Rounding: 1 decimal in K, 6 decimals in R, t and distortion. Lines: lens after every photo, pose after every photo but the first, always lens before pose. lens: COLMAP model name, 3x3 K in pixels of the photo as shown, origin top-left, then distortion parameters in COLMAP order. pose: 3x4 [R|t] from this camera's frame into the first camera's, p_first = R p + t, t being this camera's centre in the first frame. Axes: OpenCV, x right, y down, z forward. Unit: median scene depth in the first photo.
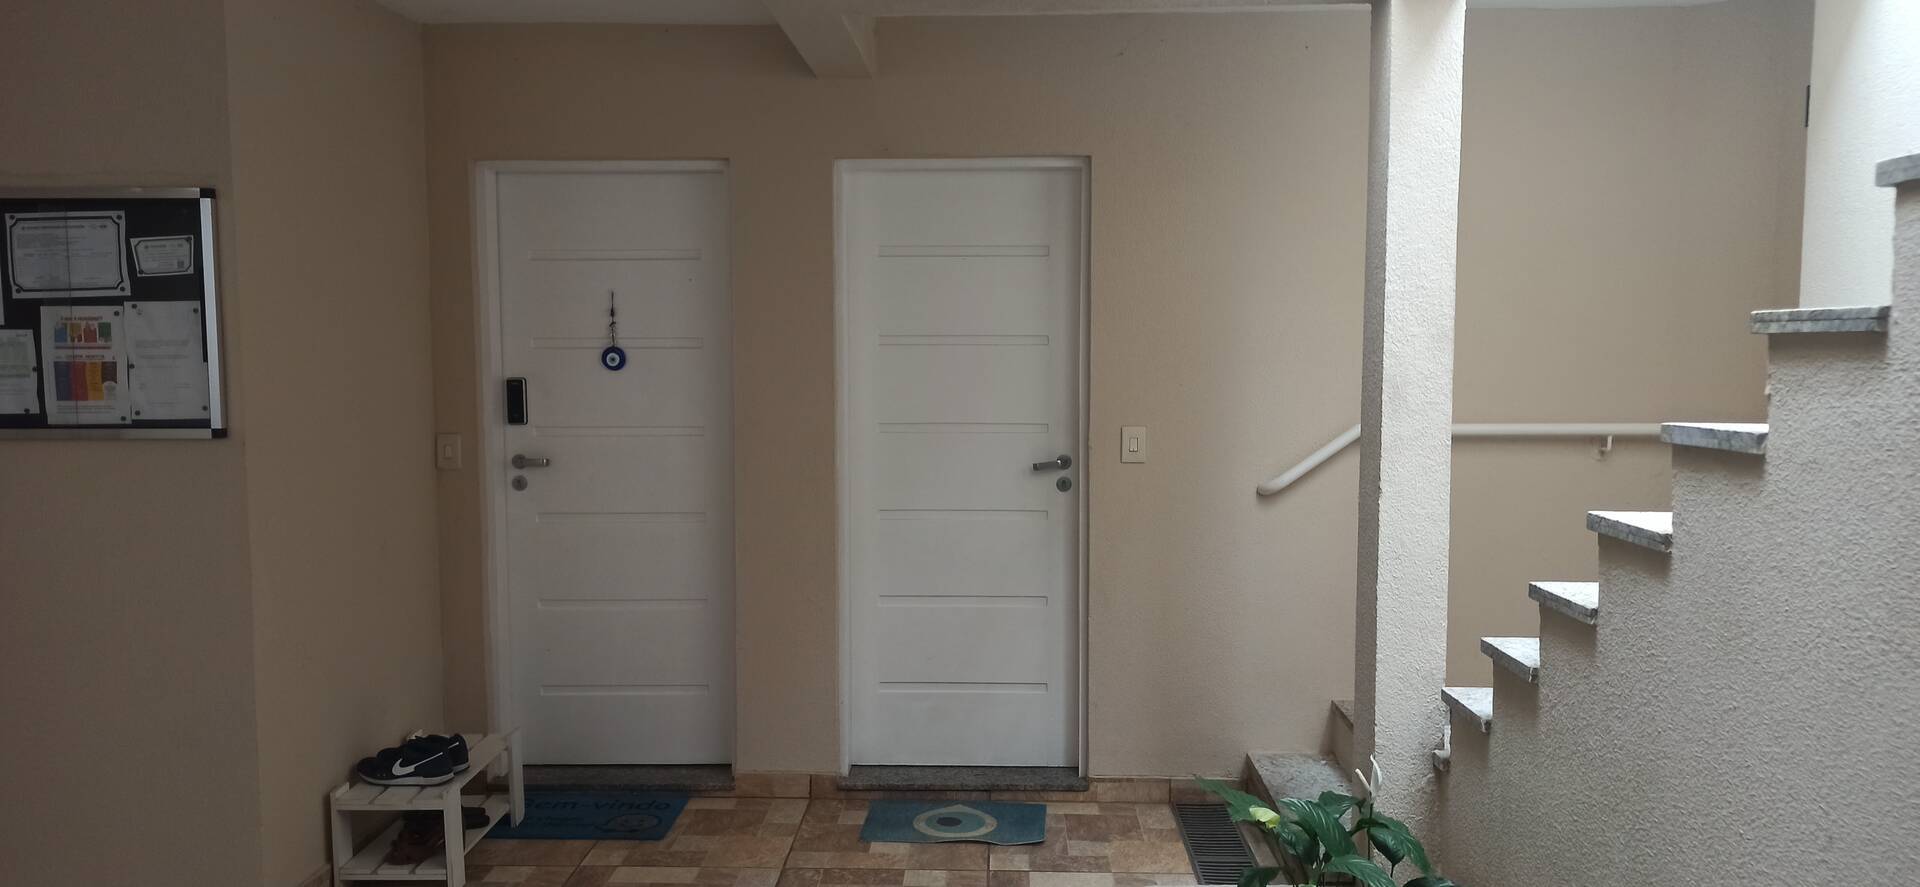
lens RADIAL K [[1485.8, 0, 957.6], [0, 1485.8, 444.2], [0, 0, 1]] dist [0.004041, 0.000250]
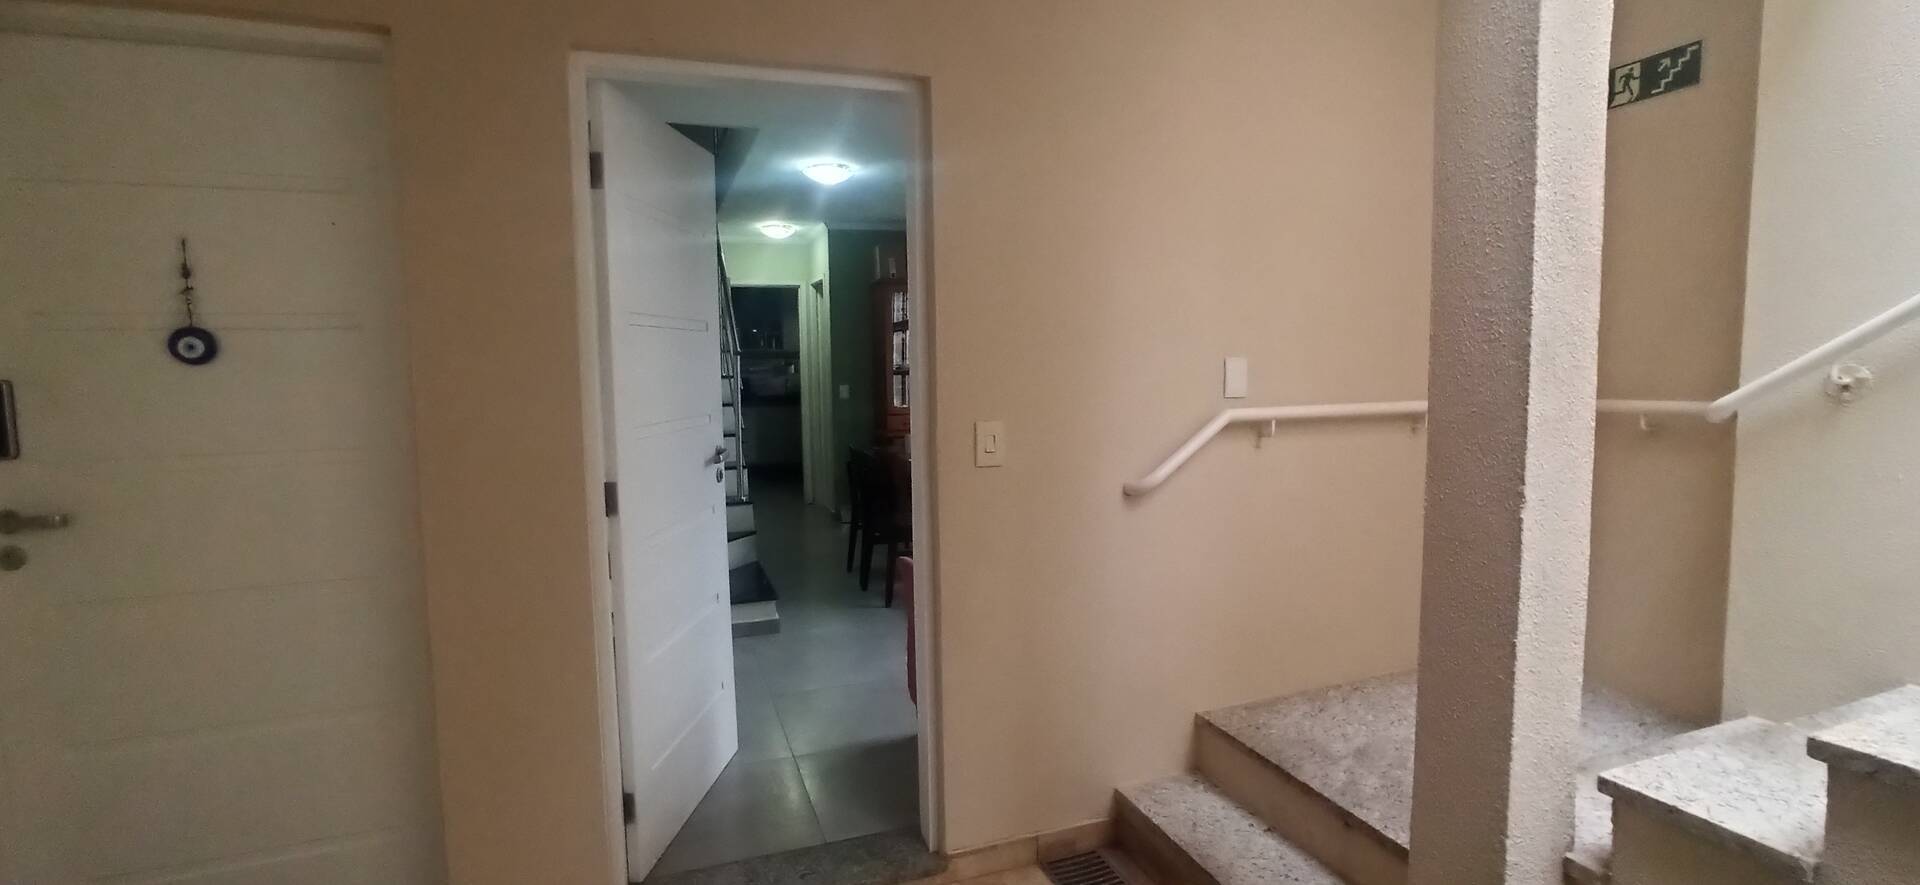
lens RADIAL K [[855.6, 0, 968.1], [0, 855.6, 438.8], [0, 0, 1]] dist [0.000145, 0.000212]
pose [[0.931299, -0.045041, 0.361459, -0.060290], [0.048110, 0.998842, 0.000509, -0.003102], [-0.361063, 0.016915, 0.932388, 0.553122]]
